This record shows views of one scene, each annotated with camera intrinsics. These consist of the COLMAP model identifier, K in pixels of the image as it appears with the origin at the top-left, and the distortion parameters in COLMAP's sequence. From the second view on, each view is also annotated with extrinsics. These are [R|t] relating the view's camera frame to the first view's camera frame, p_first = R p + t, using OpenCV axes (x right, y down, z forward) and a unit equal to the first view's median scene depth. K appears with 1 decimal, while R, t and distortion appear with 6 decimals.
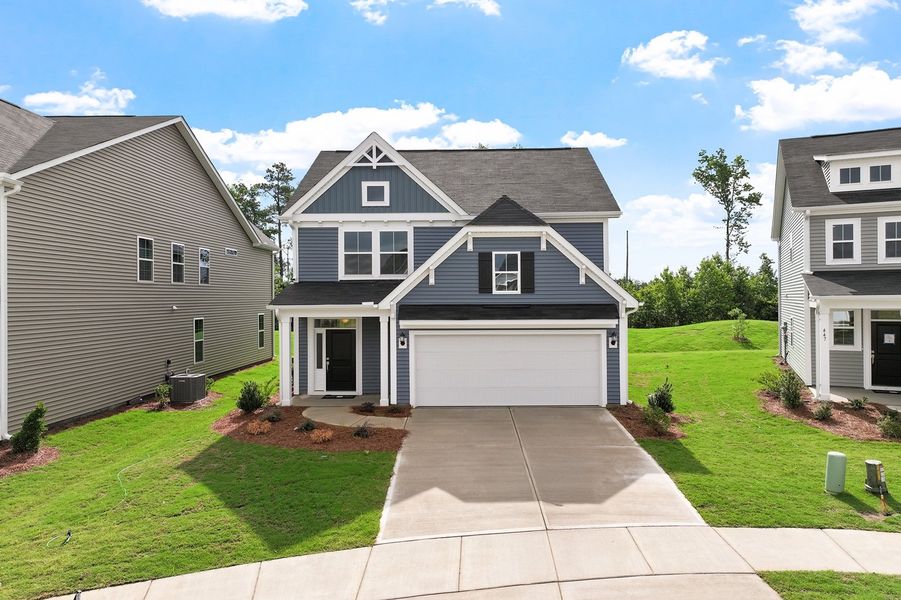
lens RADIAL K [[631.3, 0, 450.5], [0, 631.3, 300.0], [0, 0, 1]] dist [0.002234, 0.006852]
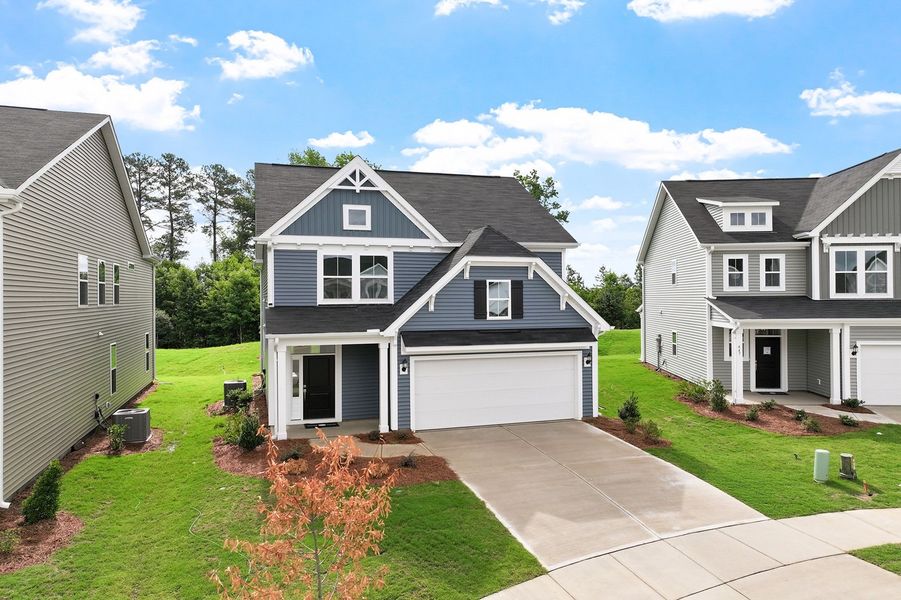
lens RADIAL K [[631.3, 0, 450.5], [0, 631.3, 300.0], [0, 0, 1]] dist [0.002234, 0.006852]
pose [[0.944676, -0.000547, 0.328004, -0.337000], [0.001437, 0.999996, -0.002470, -0.039947], [-0.328001, 0.002805, 0.944673, 0.018337]]
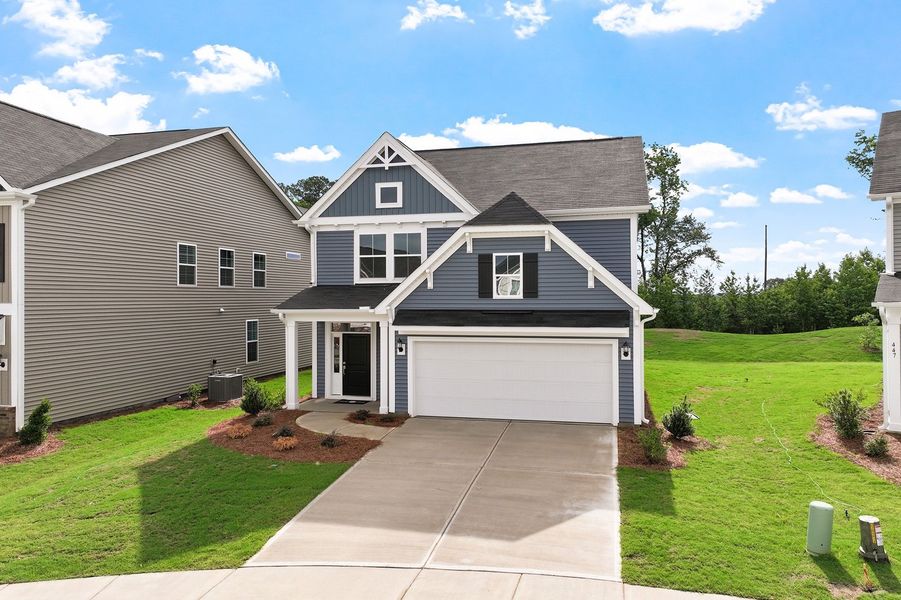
lens RADIAL K [[631.3, 0, 450.5], [0, 631.3, 300.0], [0, 0, 1]] dist [0.002234, 0.006852]
pose [[0.974757, 0.003167, -0.223247, 0.212608], [-0.003003, 0.999995, 0.001073, -0.008397], [0.223249, -0.000376, 0.974761, 0.077803]]
